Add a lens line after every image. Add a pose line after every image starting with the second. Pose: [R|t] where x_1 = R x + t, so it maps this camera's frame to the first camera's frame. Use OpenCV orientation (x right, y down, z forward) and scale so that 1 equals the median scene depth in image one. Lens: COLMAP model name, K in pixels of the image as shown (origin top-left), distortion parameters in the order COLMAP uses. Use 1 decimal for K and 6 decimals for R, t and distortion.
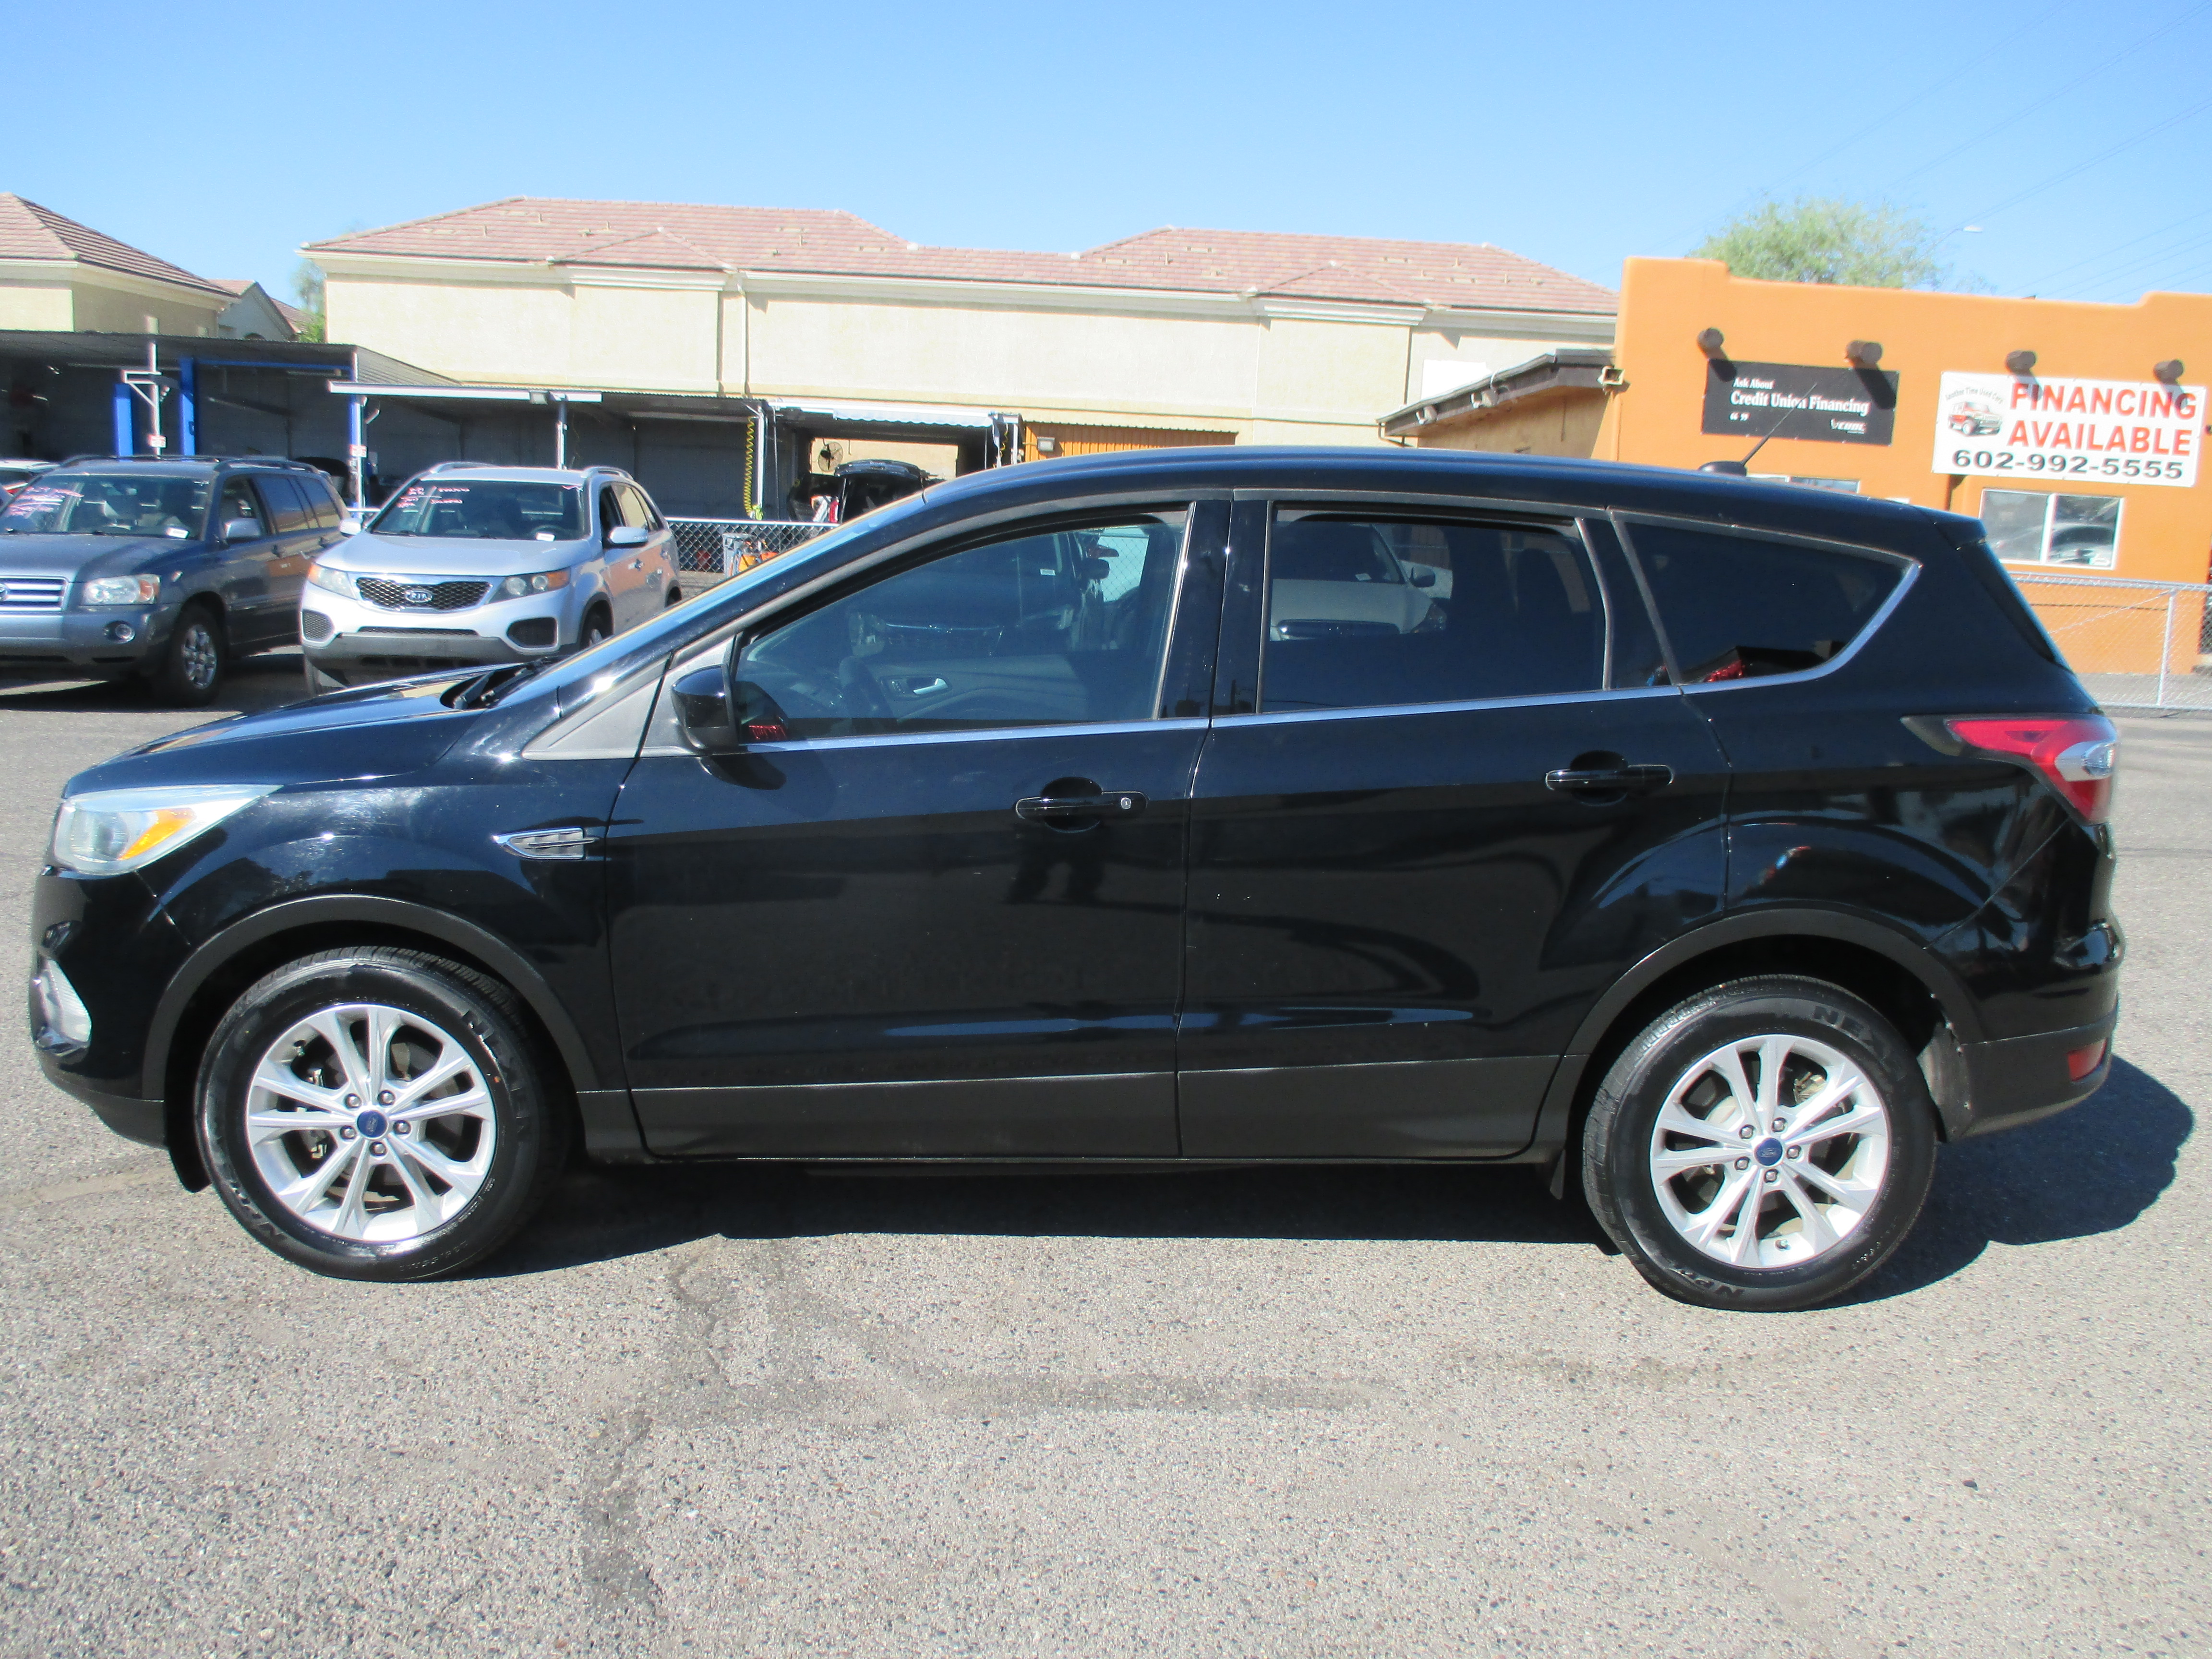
lens RADIAL K [[1948.1, 0, 1111.4], [0, 1948.1, 829.5], [0, 0, 1]] dist [-0.046426, 0.023176]
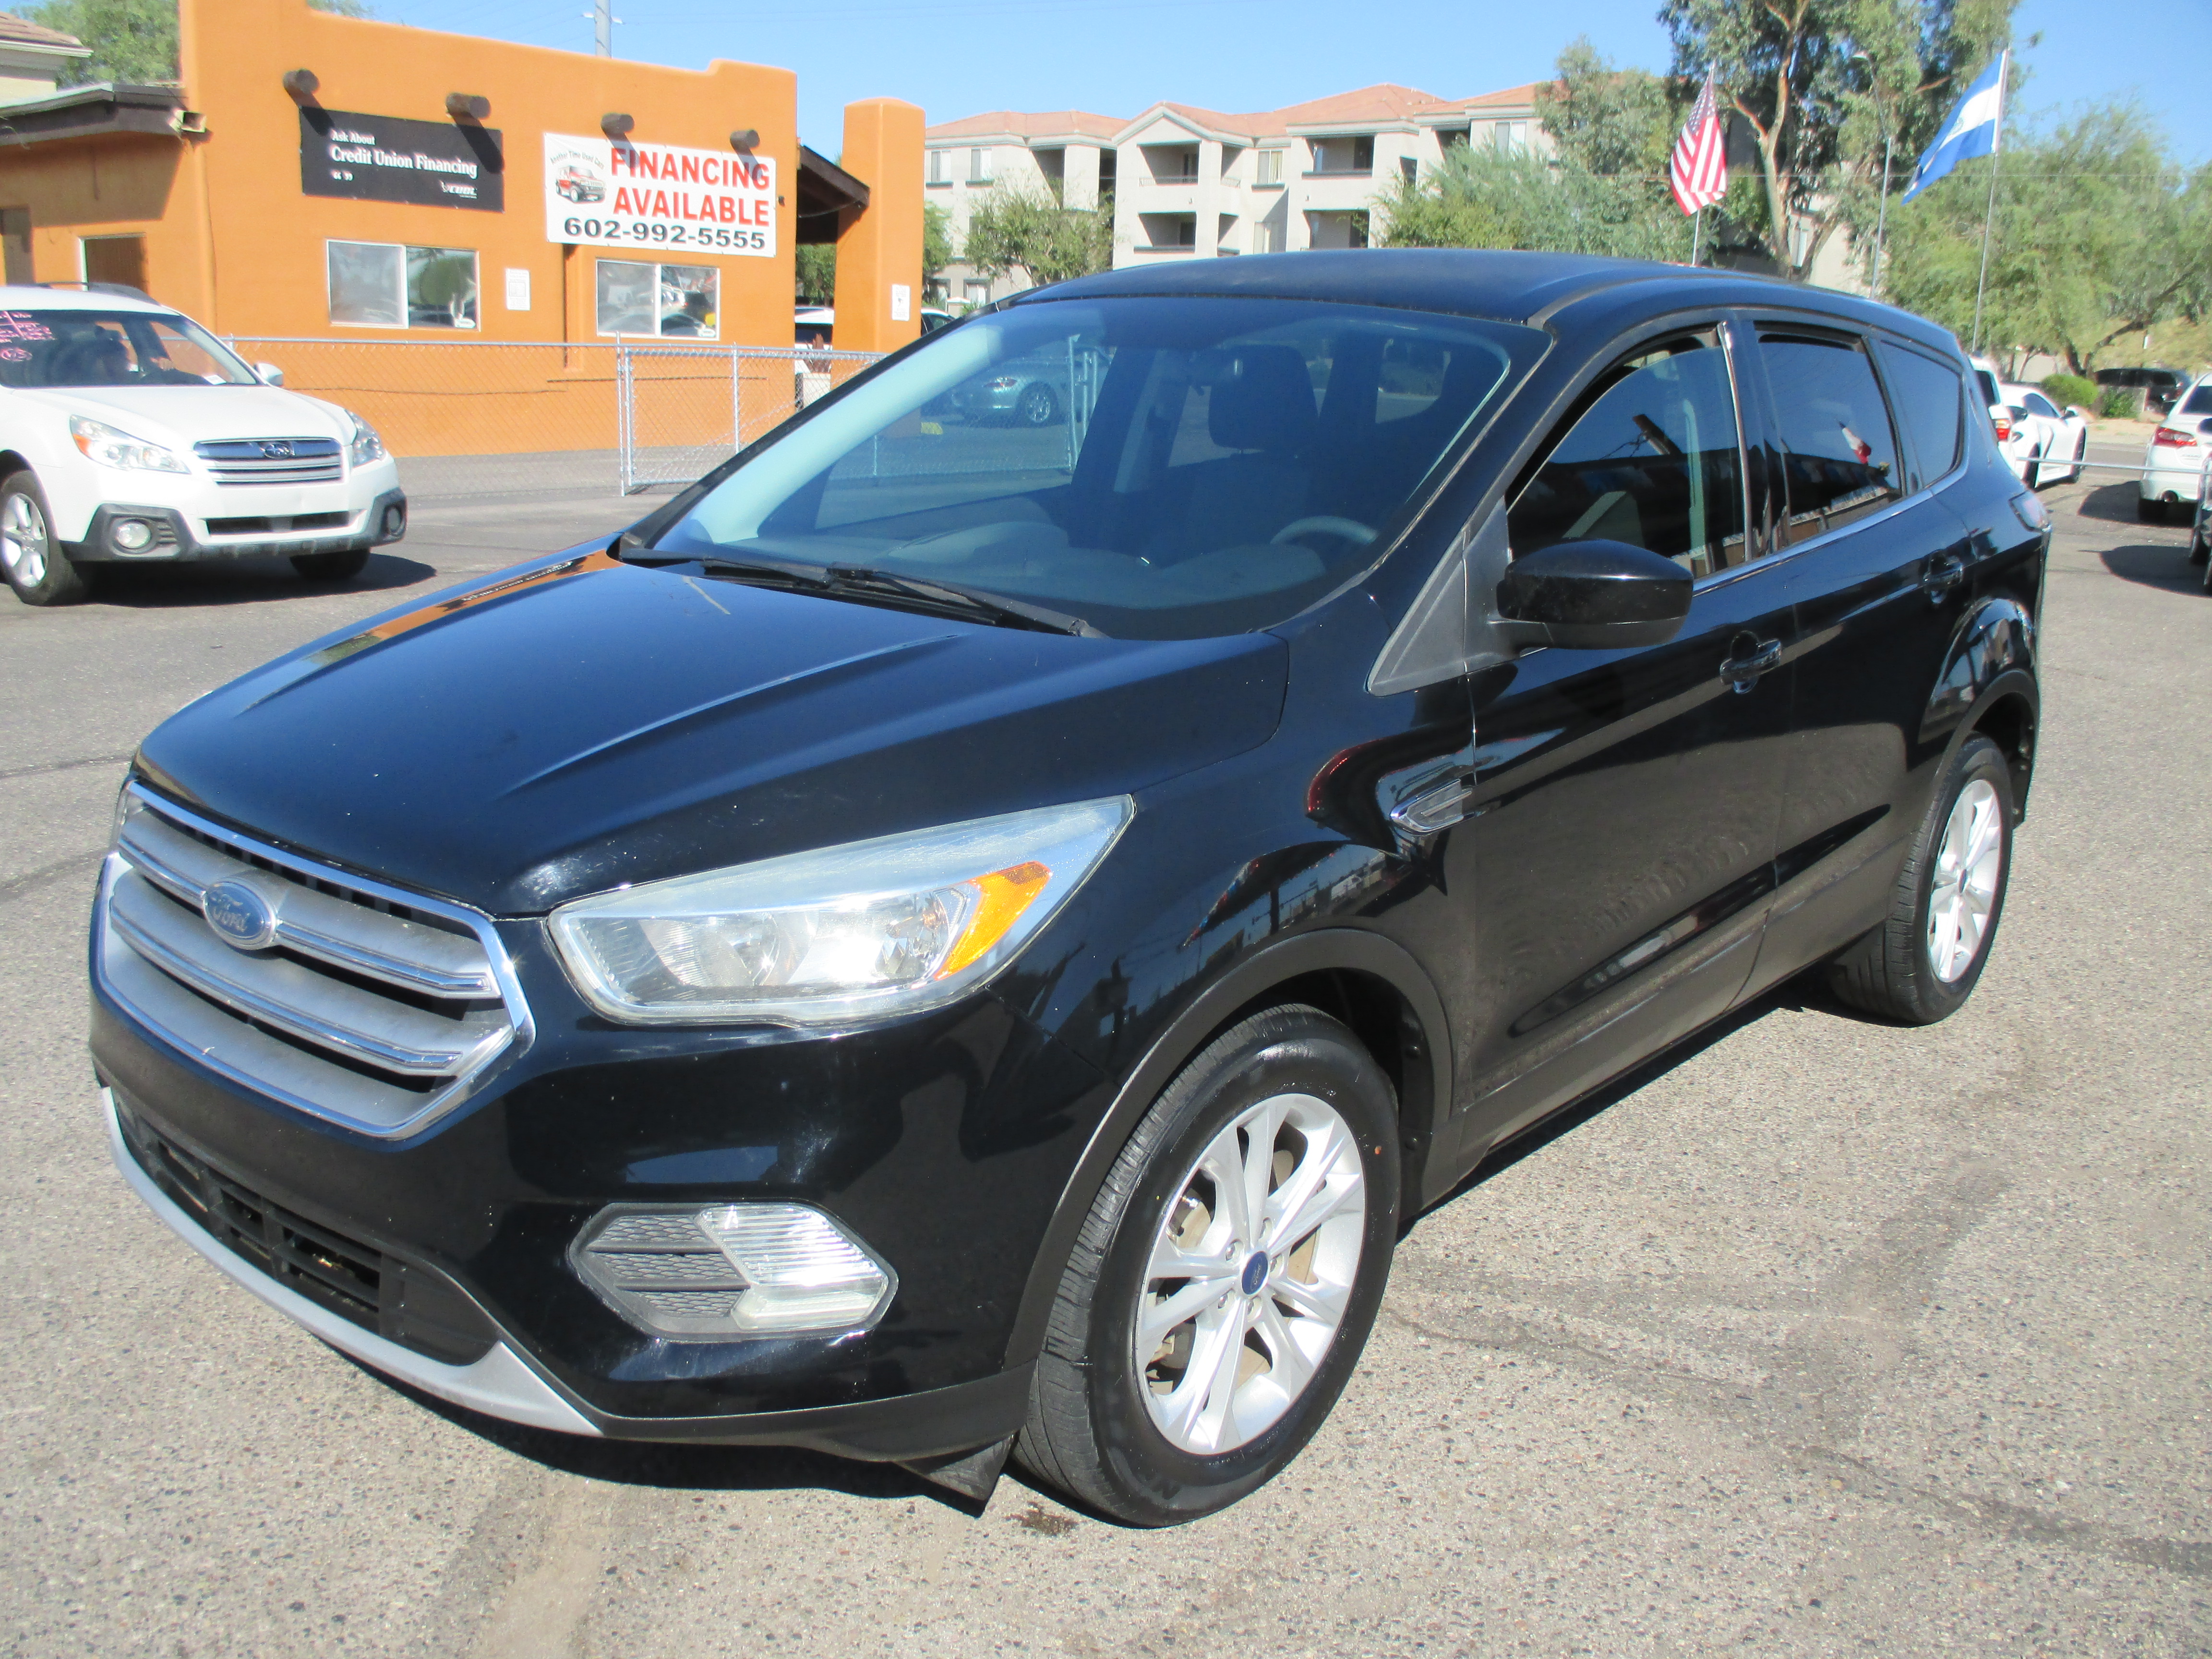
lens RADIAL K [[2075.6, 0, 1110.3], [0, 2075.6, 833.2], [0, 0, 1]] dist [-0.016847, -0.002251]
pose [[0.651799, -0.198396, 0.731981, -0.197486], [0.121540, 0.980027, 0.157400, -0.027022], [-0.748589, -0.013628, 0.662894, 0.117147]]
